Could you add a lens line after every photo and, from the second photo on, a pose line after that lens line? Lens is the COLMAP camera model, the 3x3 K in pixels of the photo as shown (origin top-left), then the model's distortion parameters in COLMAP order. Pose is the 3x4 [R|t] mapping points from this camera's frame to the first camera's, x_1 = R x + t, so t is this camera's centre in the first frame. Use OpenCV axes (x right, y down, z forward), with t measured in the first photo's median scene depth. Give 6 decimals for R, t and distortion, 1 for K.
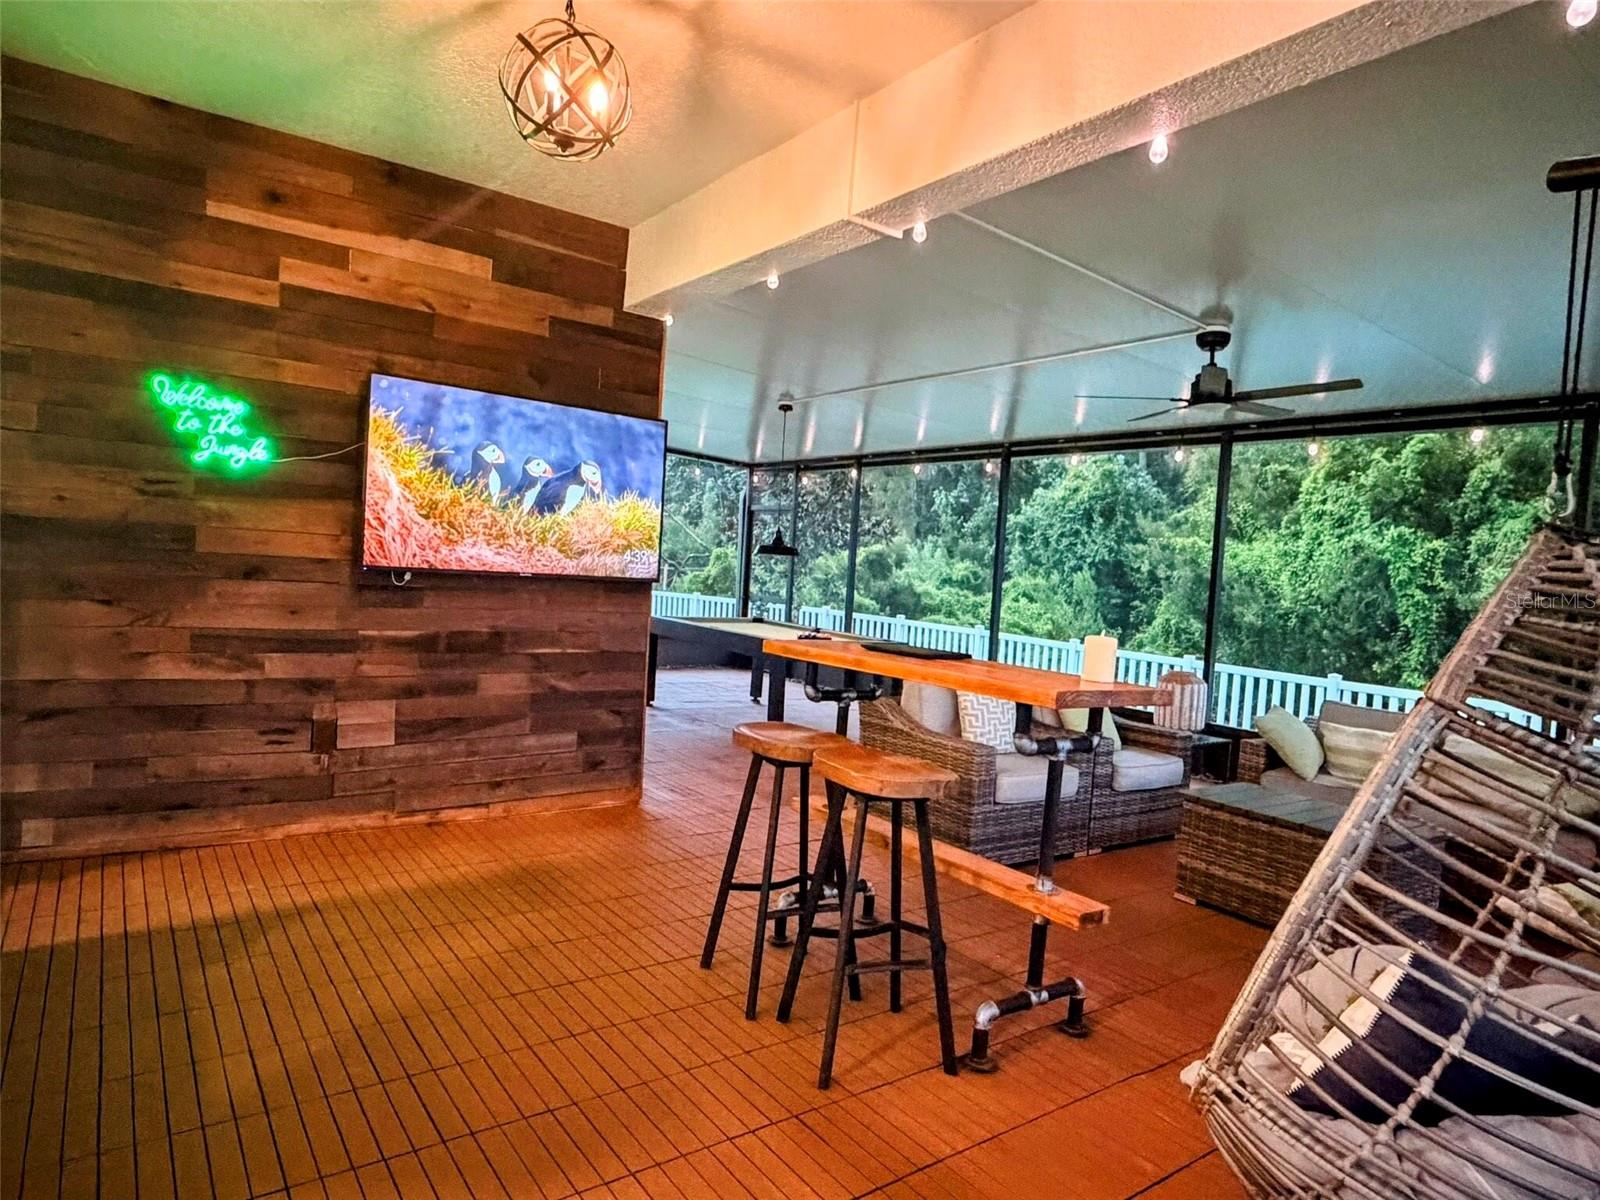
lens RADIAL K [[954.9, 0, 804.4], [0, 954.9, 611.3], [0, 0, 1]] dist [0.035849, 0.000224]
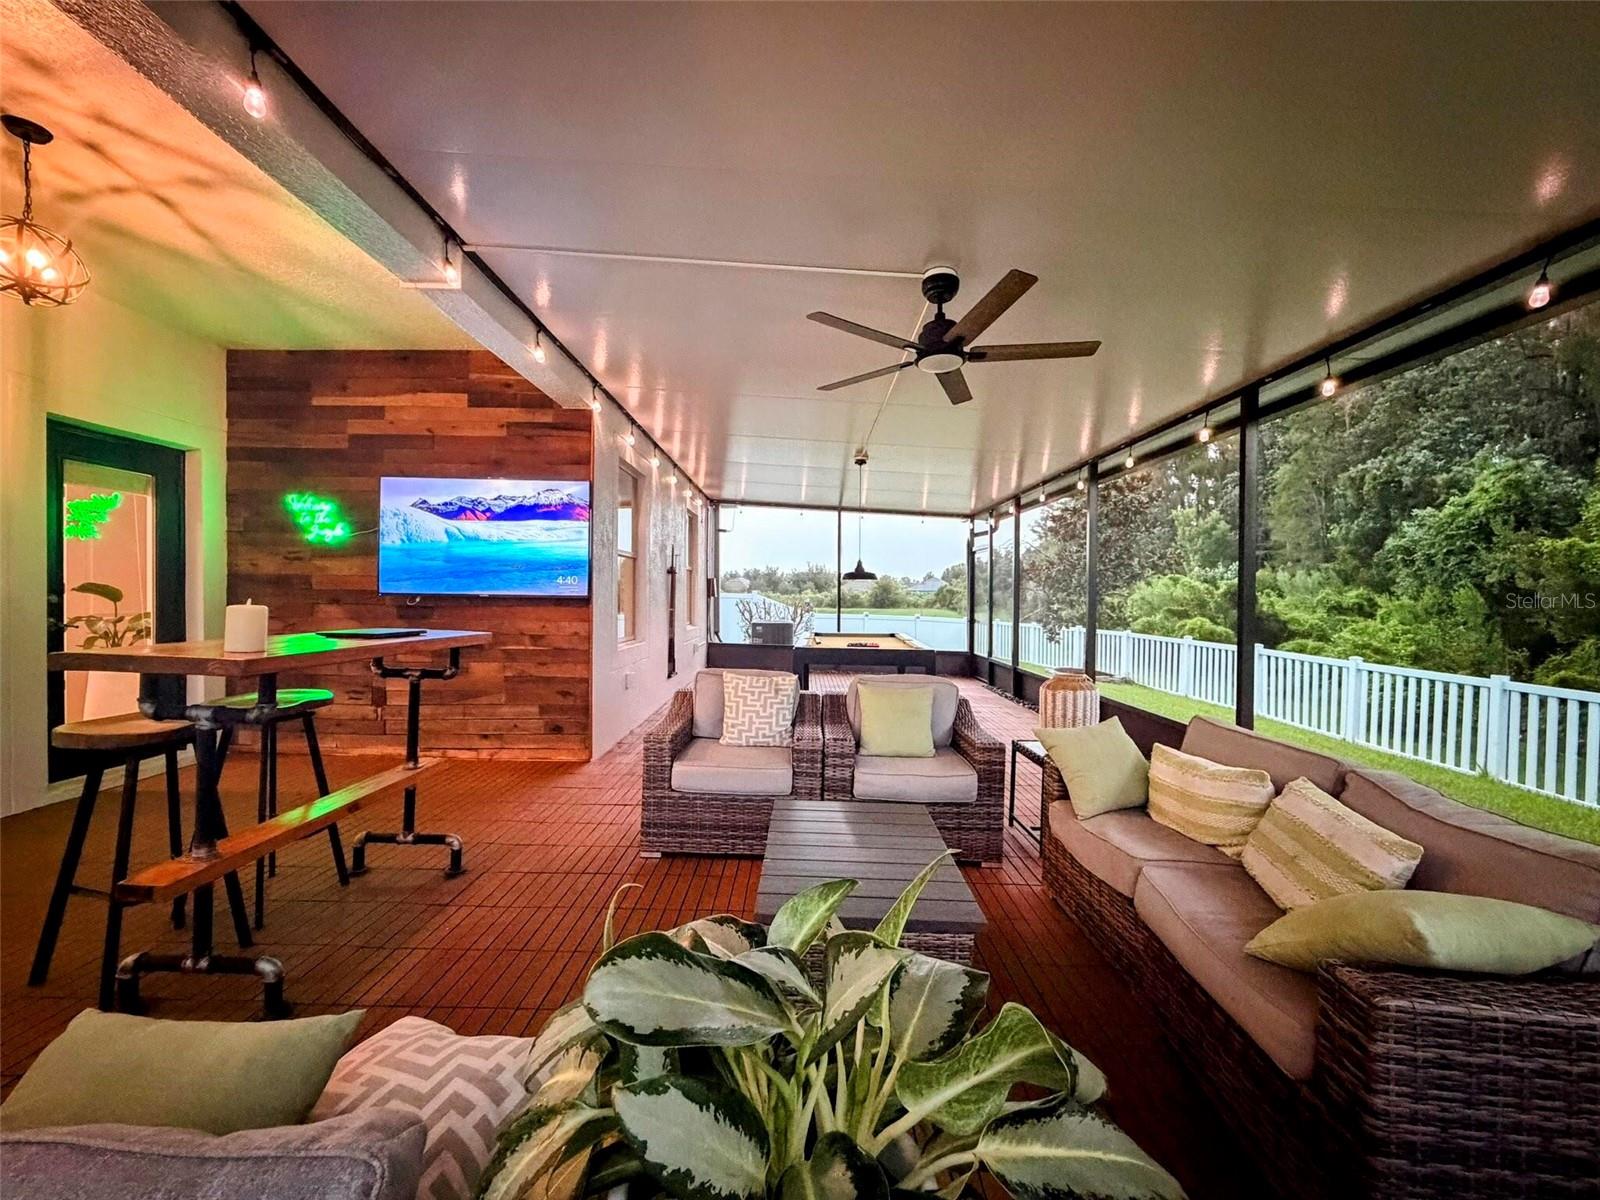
lens RADIAL K [[637.5, 0, 796.1], [0, 637.5, 608.4], [0, 0, 1]] dist [0.024944, -0.000017]
pose [[0.800996, -0.039948, -0.597336, 0.676453], [0.006455, 0.998290, -0.058107, 0.041772], [0.598635, 0.042687, 0.799884, 0.479440]]
